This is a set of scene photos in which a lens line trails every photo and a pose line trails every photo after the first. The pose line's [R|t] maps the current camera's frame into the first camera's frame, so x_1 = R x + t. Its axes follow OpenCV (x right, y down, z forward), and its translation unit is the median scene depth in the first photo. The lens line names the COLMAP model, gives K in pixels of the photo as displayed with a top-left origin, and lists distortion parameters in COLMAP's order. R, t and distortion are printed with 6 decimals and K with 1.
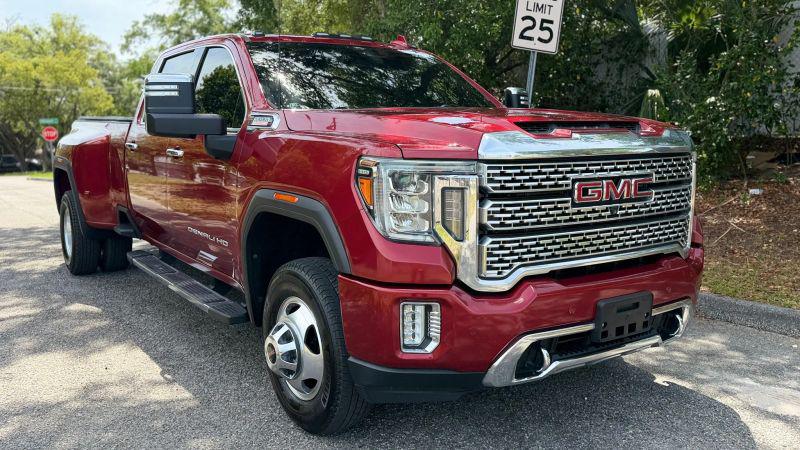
lens RADIAL K [[687.8, 0, 397.8], [0, 687.8, 228.3], [0, 0, 1]] dist [0.041012, -0.060346]
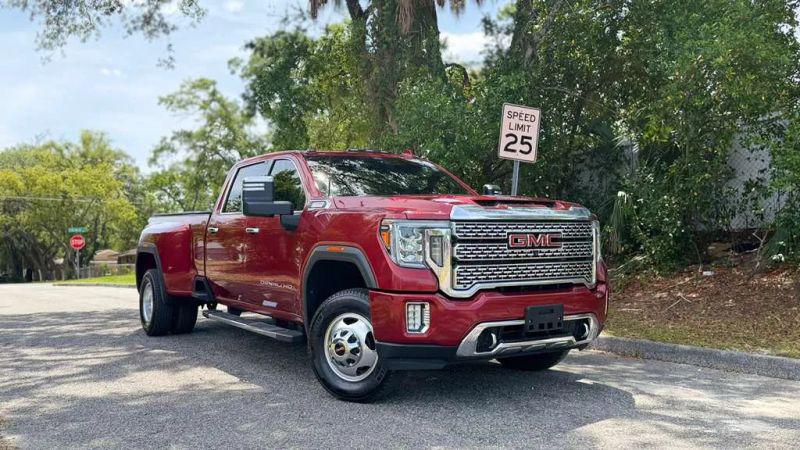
lens RADIAL K [[687.8, 0, 399.4], [0, 687.8, 229.5], [0, 0, 1]] dist [0.041012, -0.060346]
pose [[0.999821, -0.005684, -0.018065, 0.016213], [0.002841, 0.988119, -0.153662, 0.160744], [0.018724, 0.153583, 0.987958, -0.603343]]
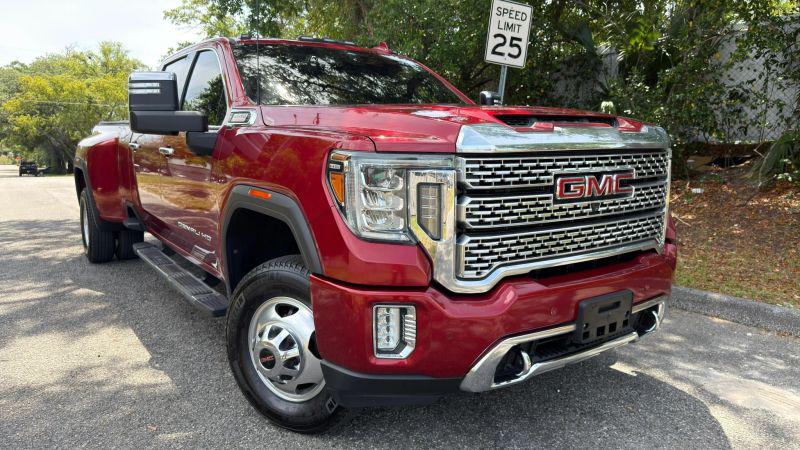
lens RADIAL K [[563.5, 0, 395.7], [0, 563.5, 231.4], [0, 0, 1]] dist [0.020556, -0.035255]
pose [[0.999922, 0.000983, 0.012461, 0.021133], [-0.001230, 0.999803, 0.019801, -0.006915], [-0.012439, -0.019815, 0.999726, 0.196351]]
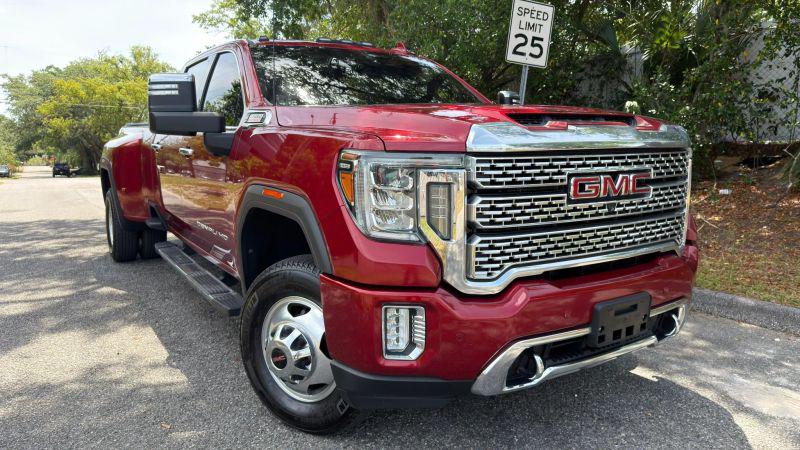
lens RADIAL K [[563.5, 0, 396.4], [0, 563.5, 223.9], [0, 0, 1]] dist [0.020556, -0.035255]
pose [[0.999595, 0.004589, -0.028080, 0.037175], [-0.004449, 0.999977, 0.005073, -0.005678], [0.028103, -0.004946, 0.999593, 0.201982]]
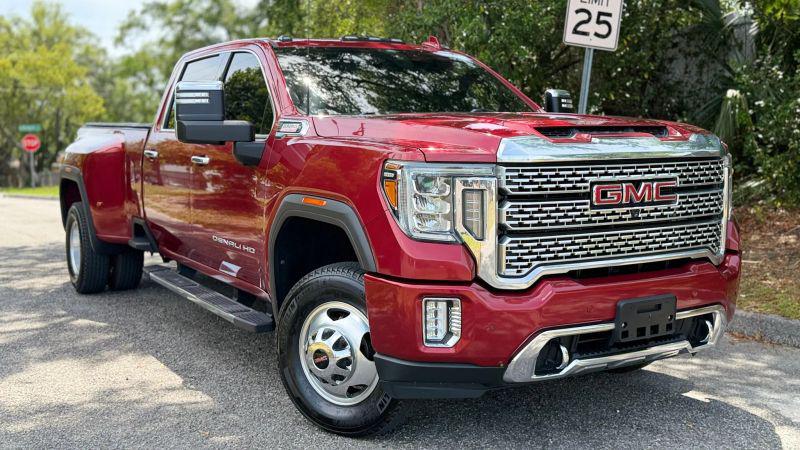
lens RADIAL K [[845.7, 0, 400.2], [0, 845.7, 231.6], [0, 0, 1]] dist [0.020941, 0.000000]
pose [[0.998694, 0.003311, -0.050990, 0.029314], [-0.004908, 0.999501, -0.031214, 0.039254], [0.050862, 0.031424, 0.998211, -0.247773]]
